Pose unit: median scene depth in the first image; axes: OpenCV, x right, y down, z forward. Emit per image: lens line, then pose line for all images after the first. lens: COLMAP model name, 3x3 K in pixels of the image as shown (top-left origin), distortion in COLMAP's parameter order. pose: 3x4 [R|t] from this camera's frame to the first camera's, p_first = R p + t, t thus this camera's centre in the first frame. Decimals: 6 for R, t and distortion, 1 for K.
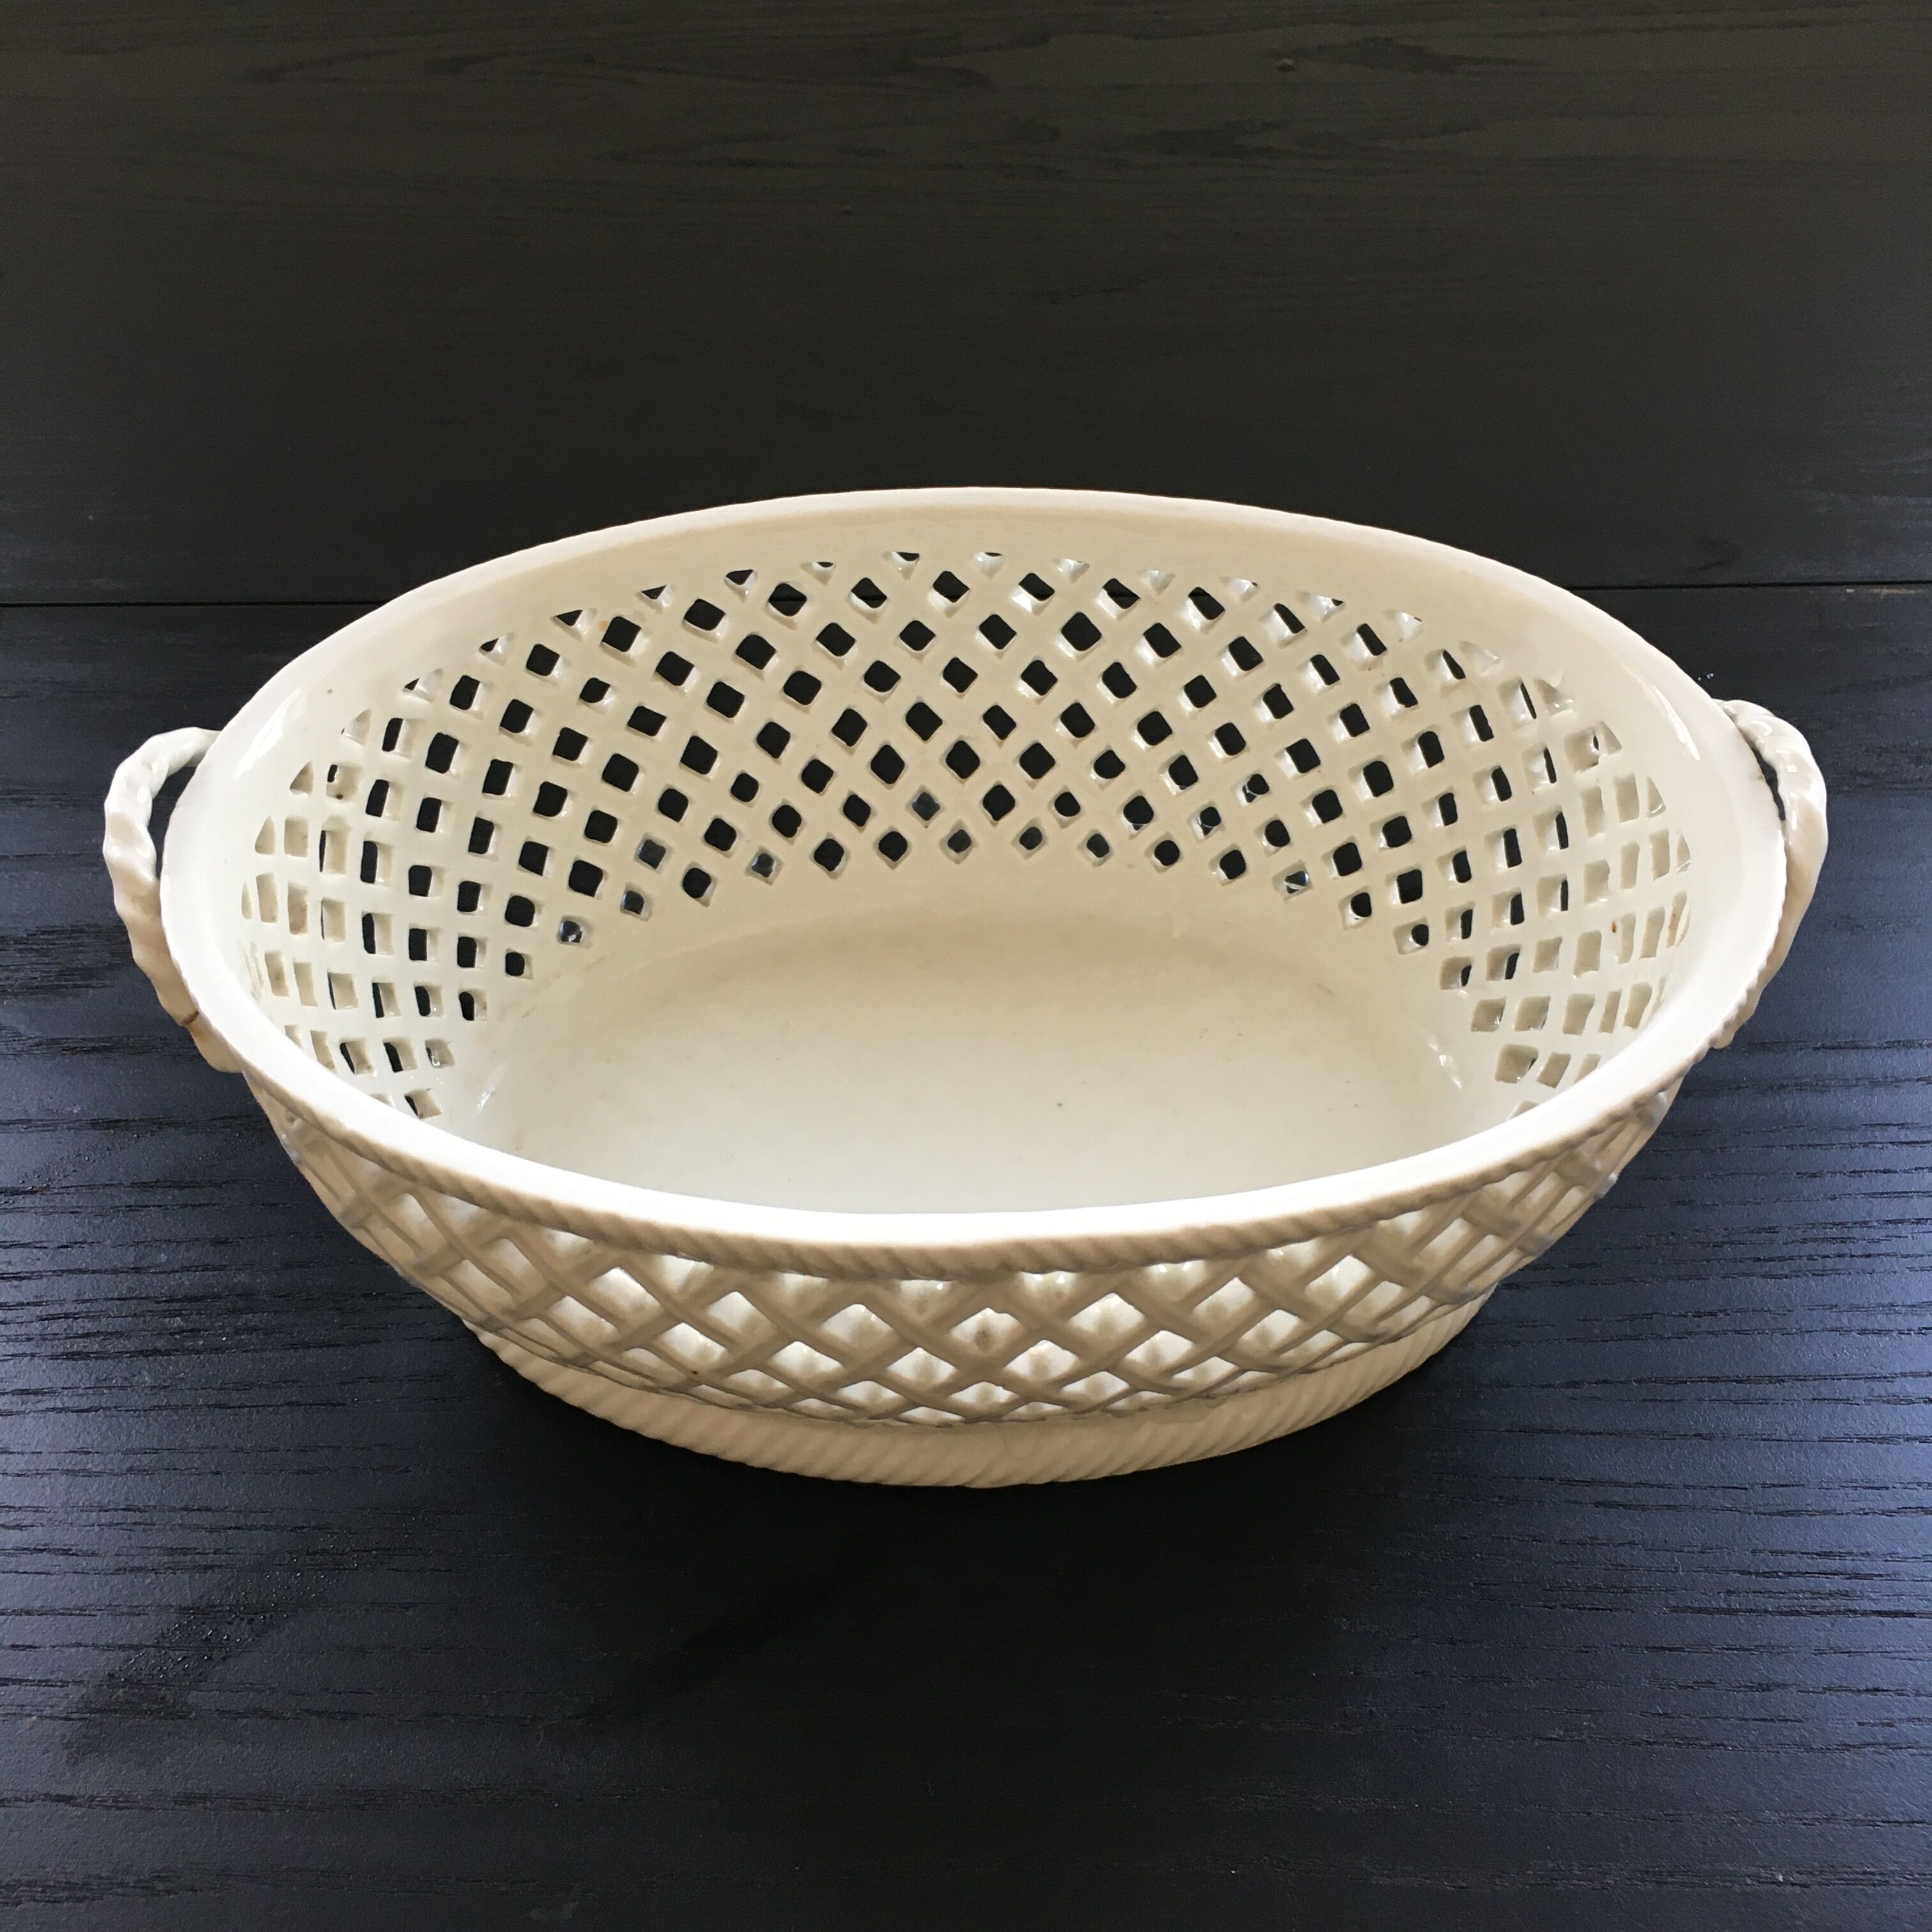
lens RADIAL K [[2406.0, 0, 966.3], [0, 2406.0, 968.5], [0, 0, 1]] dist [0.051949, 0.000000]
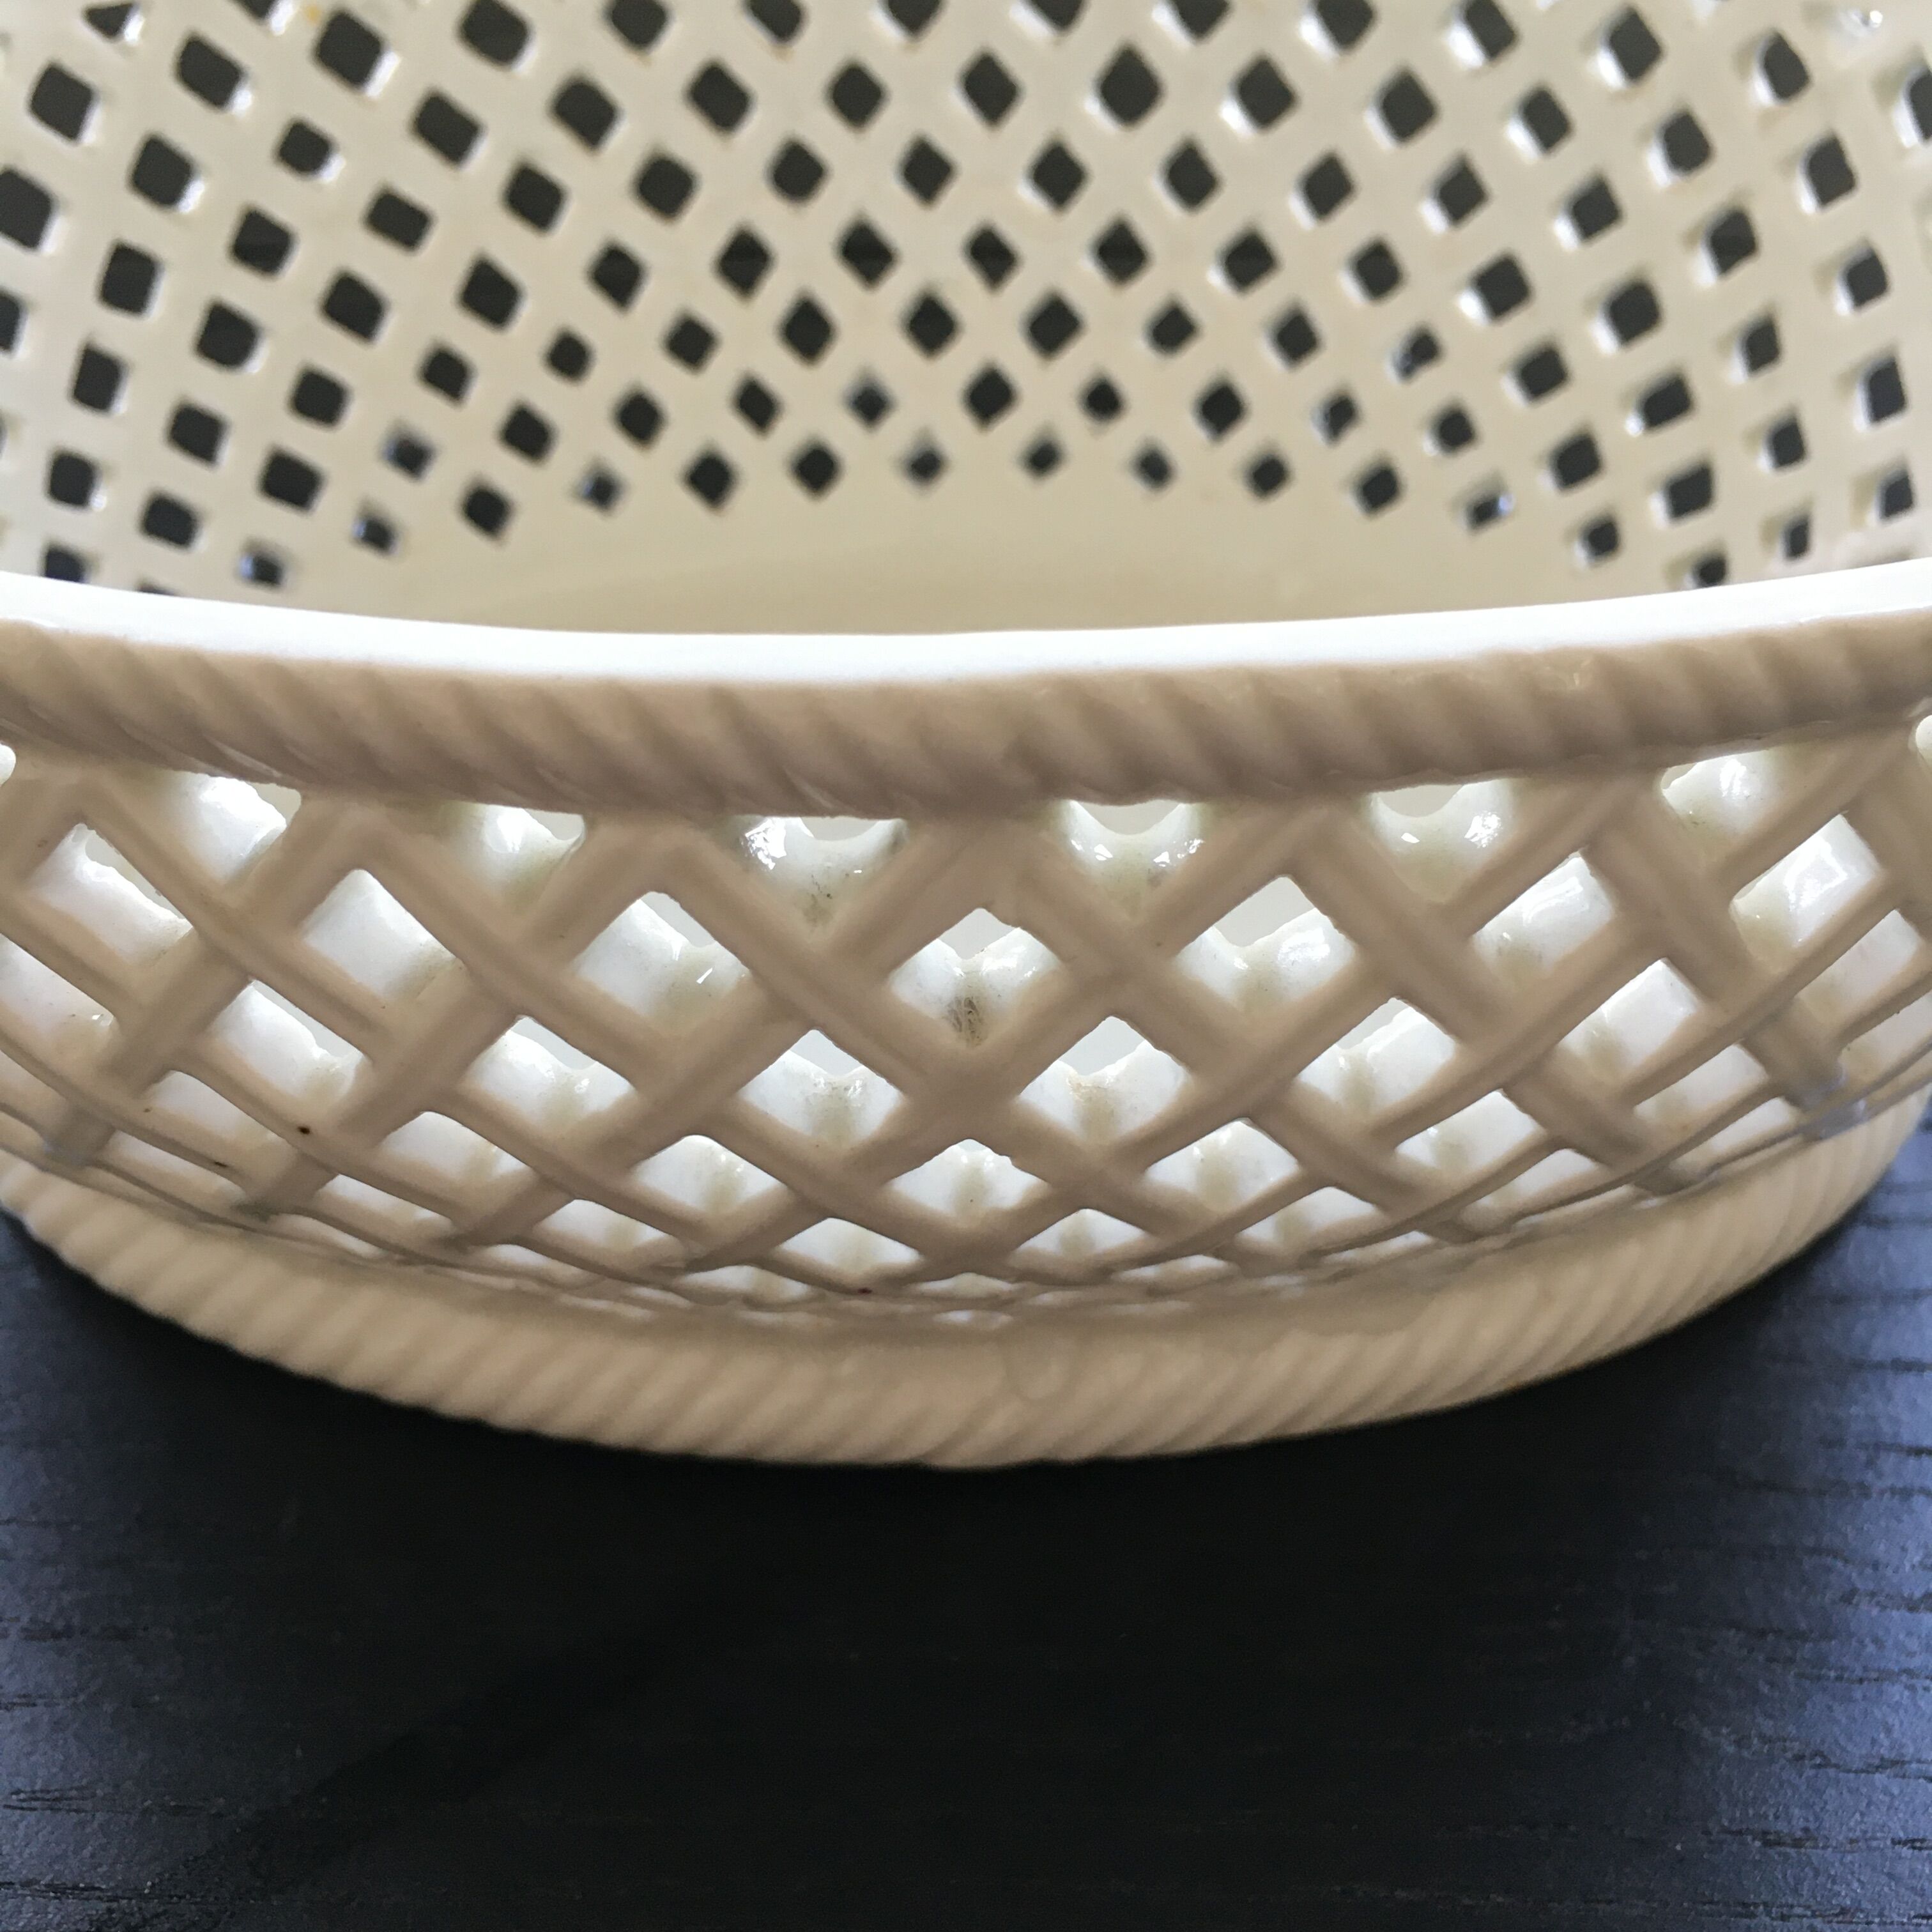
lens RADIAL K [[2406.0, 0, 971.4], [0, 2406.0, 951.2], [0, 0, 1]] dist [0.051949, 0.000000]
pose [[0.999886, 0.005935, 0.013862, 0.001411], [-0.004674, 0.995996, -0.089277, 0.158894], [-0.014336, 0.089202, 0.995910, 0.512555]]
